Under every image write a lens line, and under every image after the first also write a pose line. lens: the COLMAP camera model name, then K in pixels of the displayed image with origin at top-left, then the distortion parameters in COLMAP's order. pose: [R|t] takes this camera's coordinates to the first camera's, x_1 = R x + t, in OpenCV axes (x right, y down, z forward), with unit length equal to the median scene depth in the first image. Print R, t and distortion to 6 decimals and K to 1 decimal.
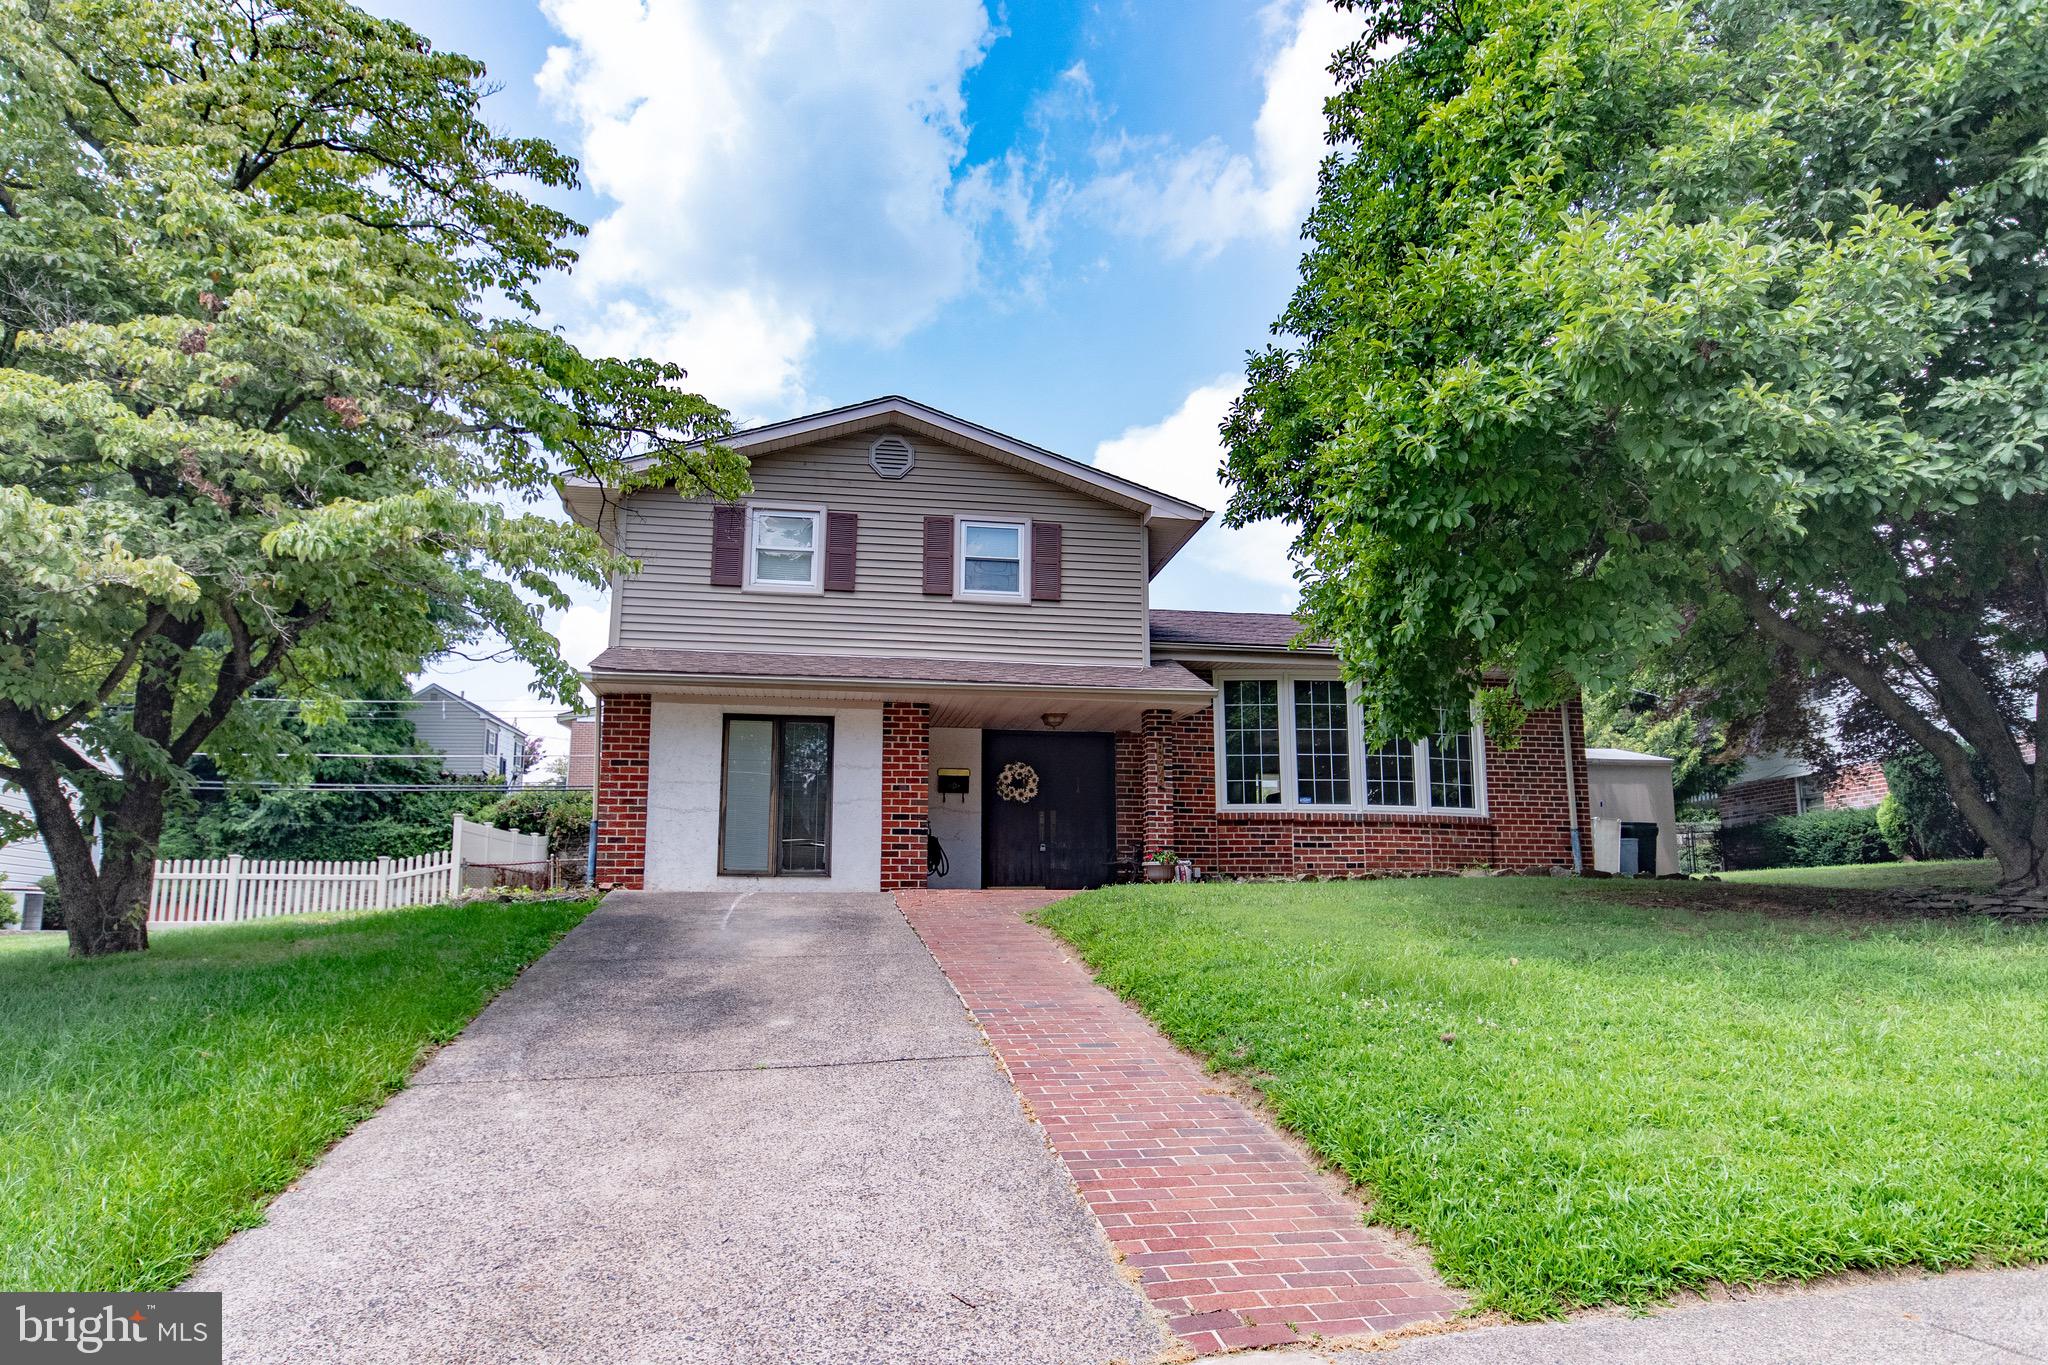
lens RADIAL K [[1296.7, 0, 1026.2], [0, 1296.7, 683.9], [0, 0, 1]] dist [-0.002031, -0.000110]
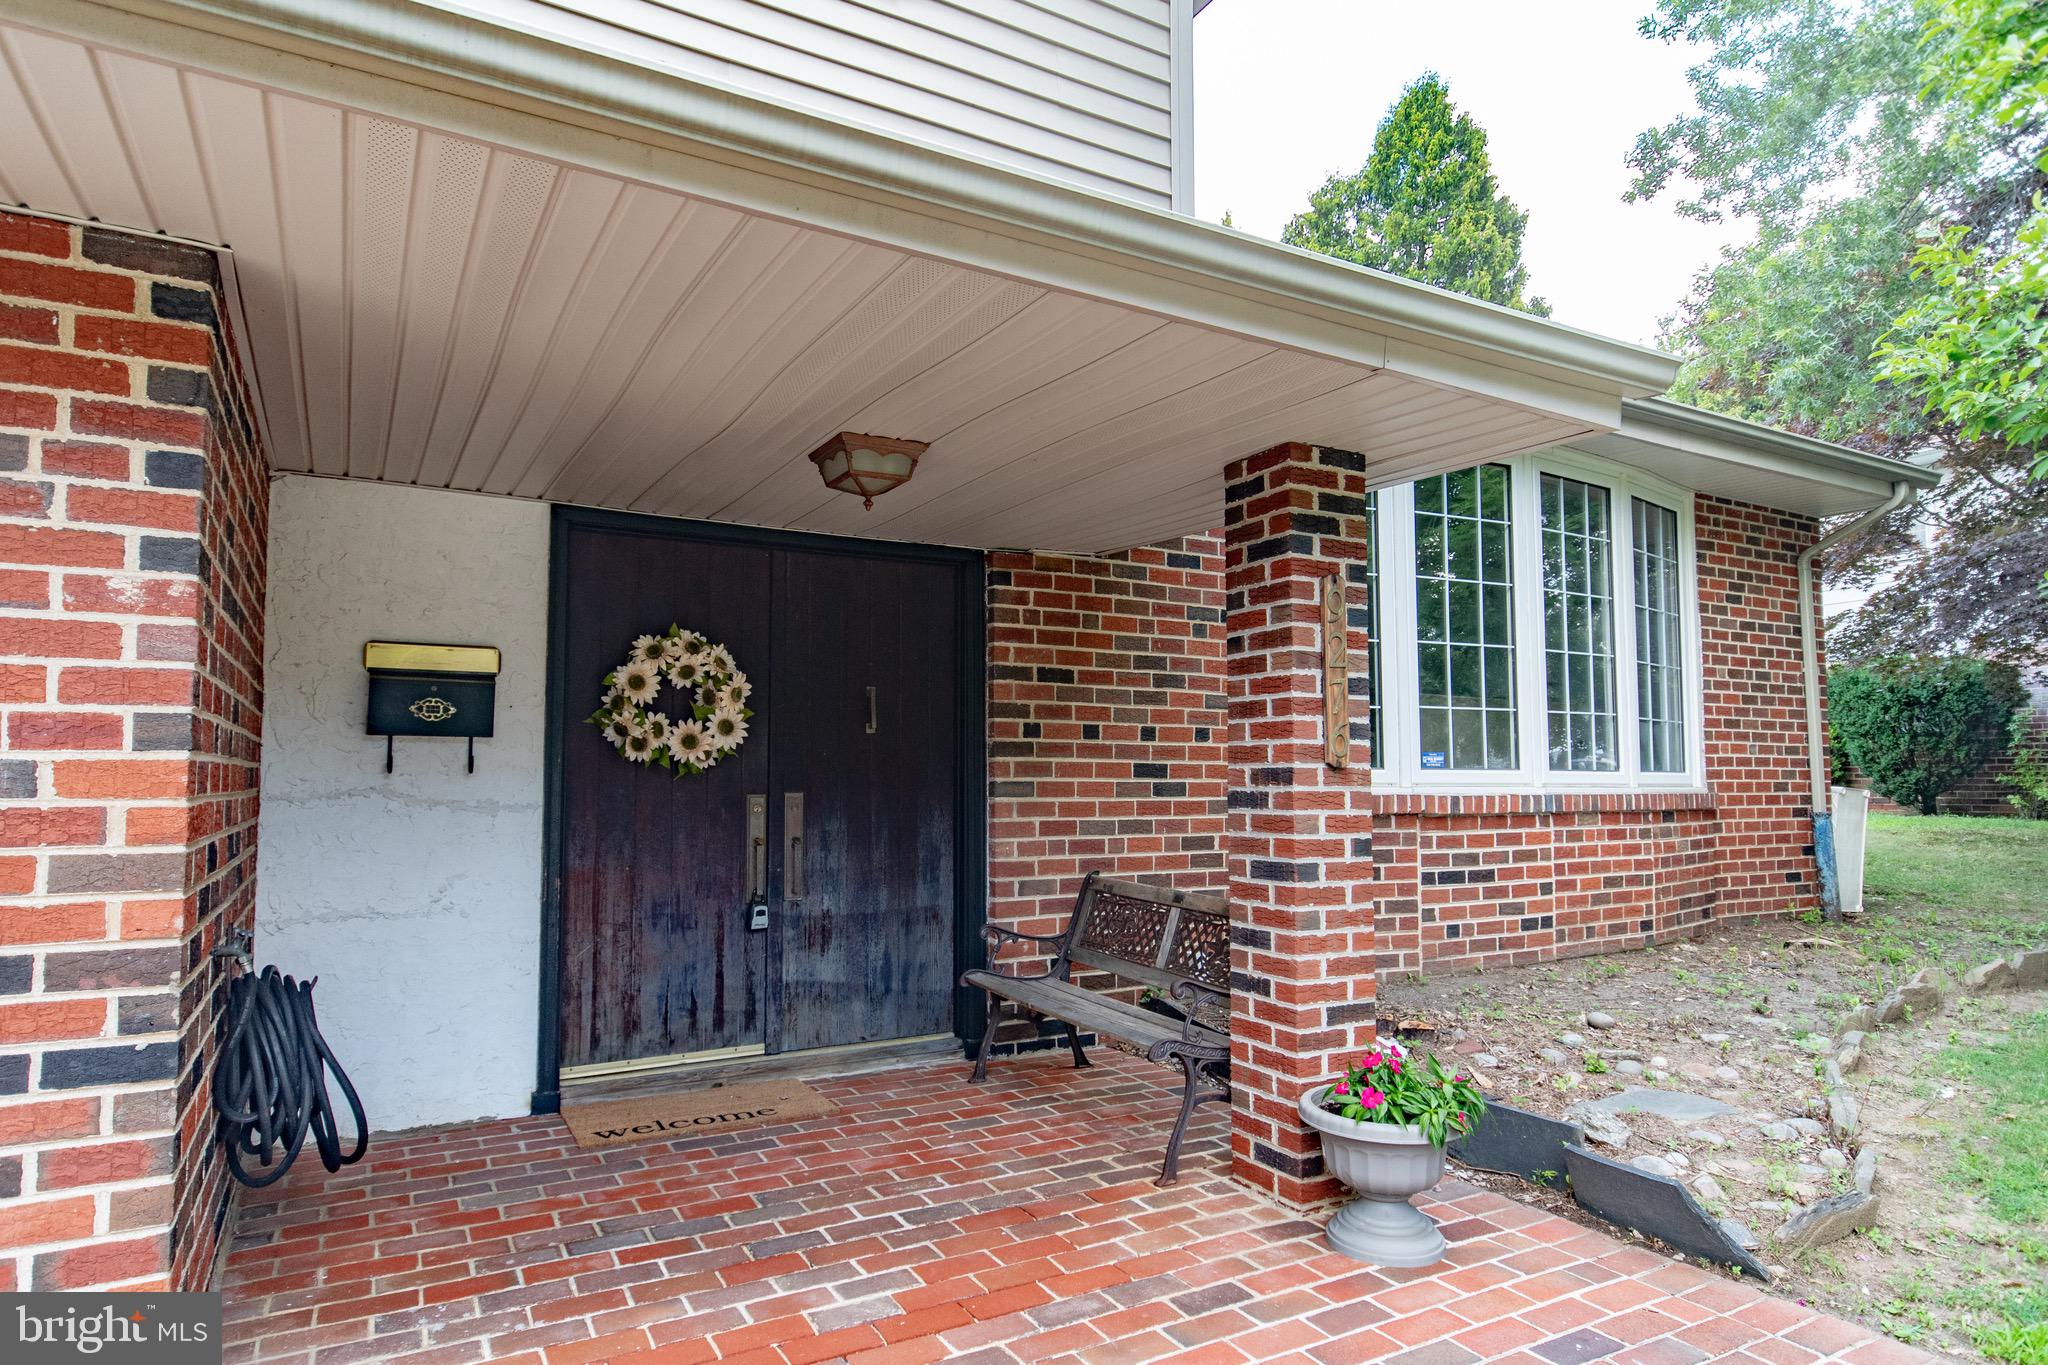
lens RADIAL K [[1185.6, 0, 1011.9], [0, 1185.6, 686.1], [0, 0, 1]] dist [-0.003289, -0.000552]
pose [[0.940703, 0.026952, 0.338158, -0.025936], [-0.062668, 0.993489, 0.095147, 0.042454], [-0.333392, -0.110697, 0.936267, 0.718938]]
